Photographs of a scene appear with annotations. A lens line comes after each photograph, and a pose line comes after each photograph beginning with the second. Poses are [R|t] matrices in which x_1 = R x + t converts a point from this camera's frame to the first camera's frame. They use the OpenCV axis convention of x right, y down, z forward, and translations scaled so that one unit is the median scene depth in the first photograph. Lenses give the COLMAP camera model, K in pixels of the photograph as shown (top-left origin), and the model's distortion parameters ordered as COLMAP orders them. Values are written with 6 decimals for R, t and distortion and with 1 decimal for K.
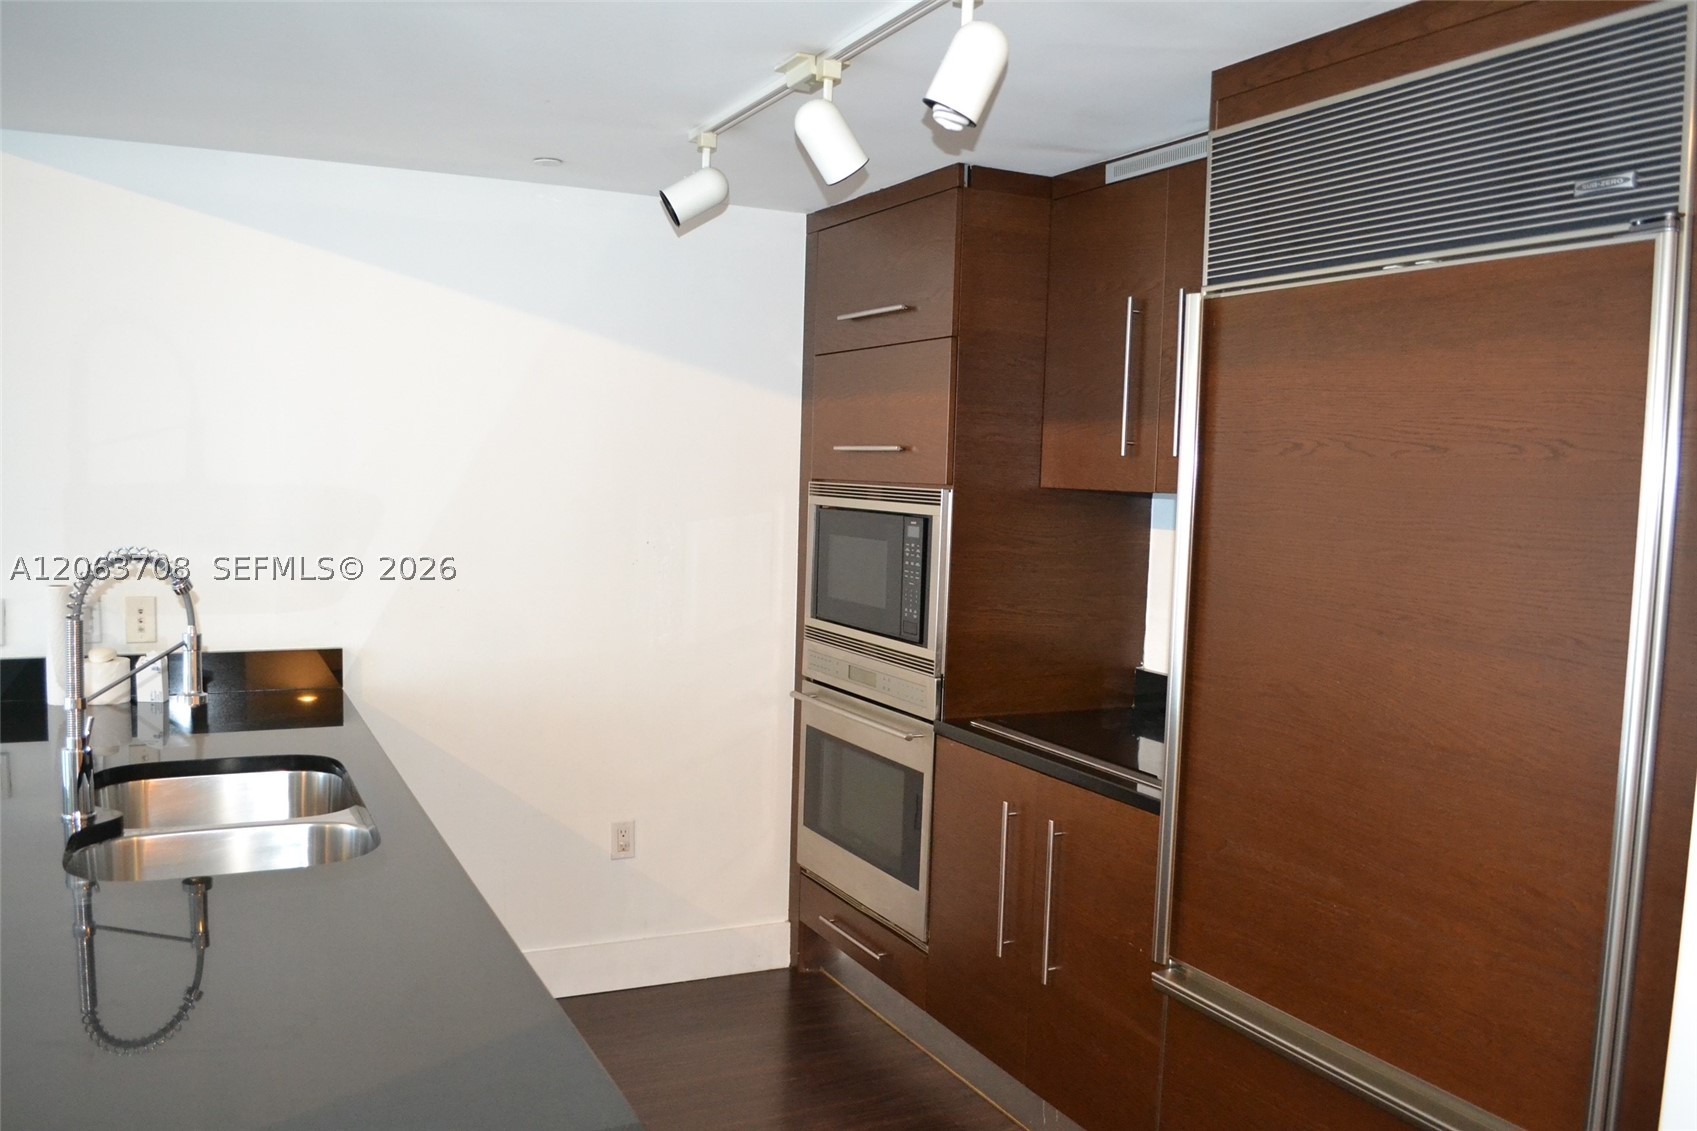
lens RADIAL K [[1380.5, 0, 850.9], [0, 1380.5, 568.9], [0, 0, 1]] dist [-0.085111, 0.009323]
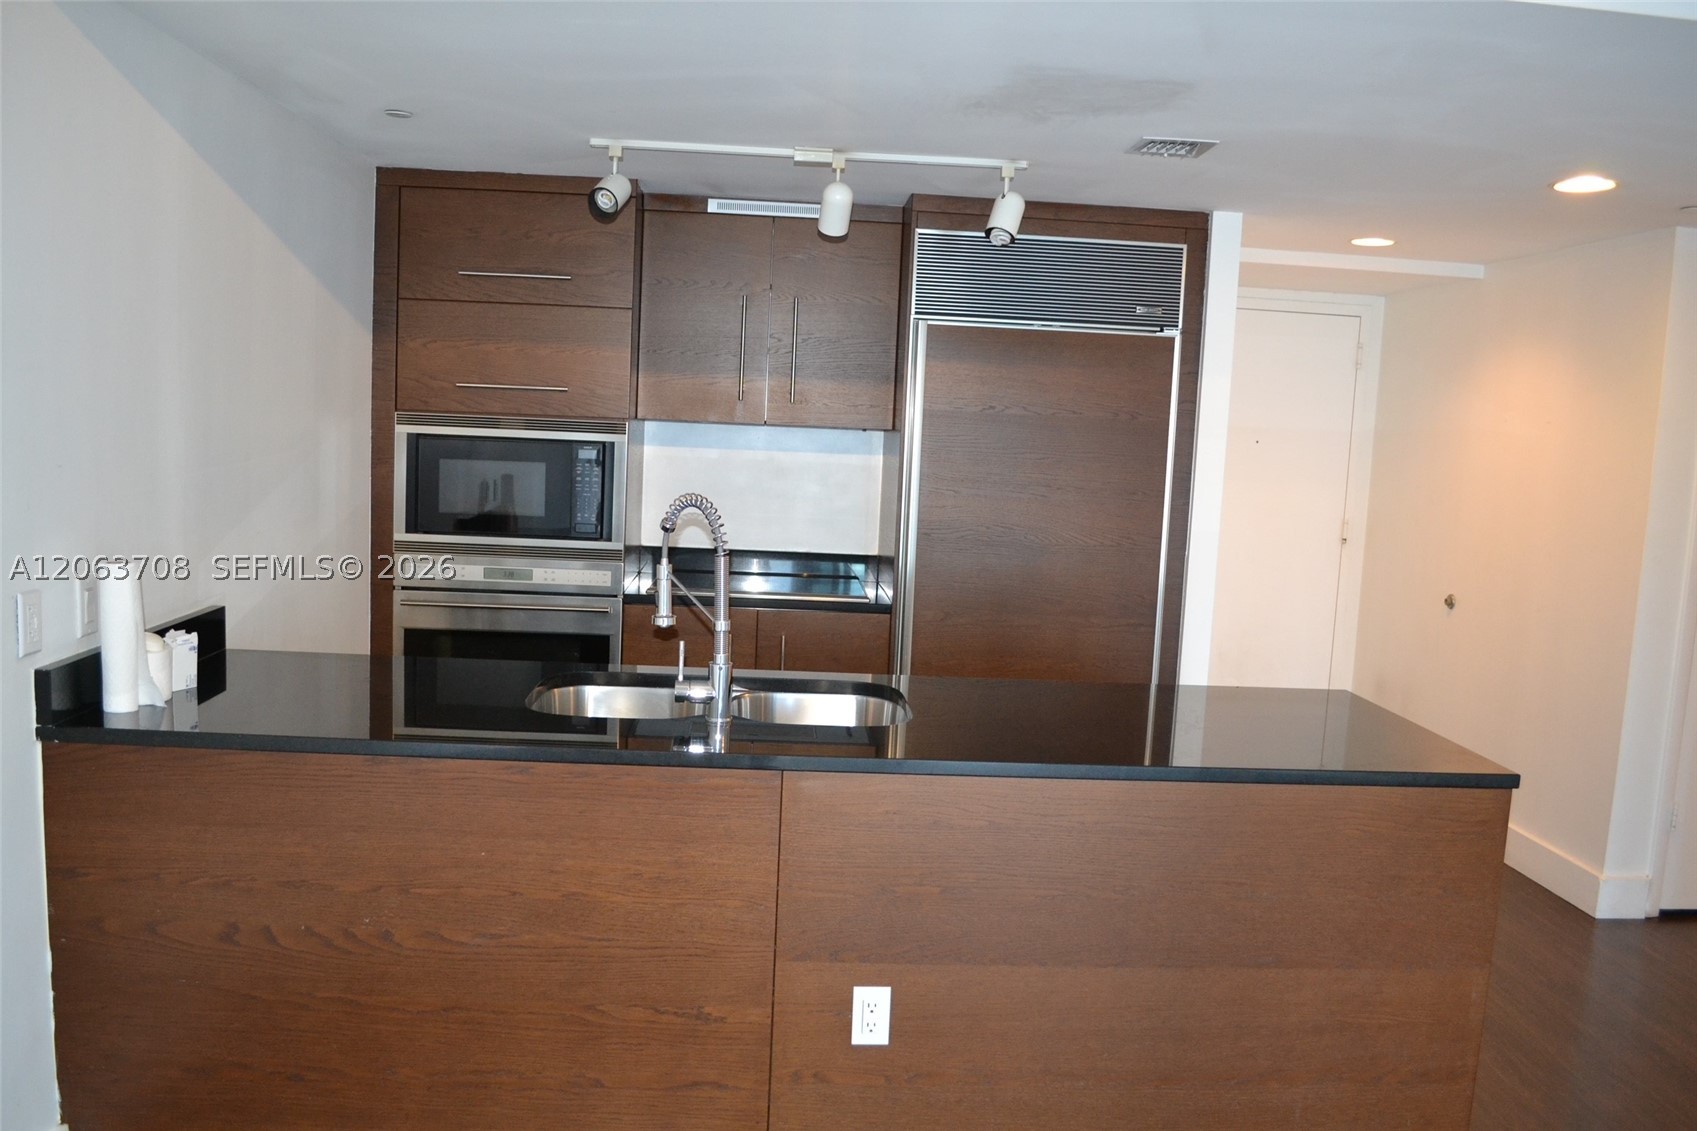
lens RADIAL K [[1380.5, 0, 850.5], [0, 1380.5, 566.4], [0, 0, 1]] dist [-0.085111, 0.009323]
pose [[0.380922, -0.111879, 0.917813, -1.101763], [0.031253, 0.993643, 0.108152, -0.056163], [-0.924079, -0.012513, 0.381997, 0.280108]]
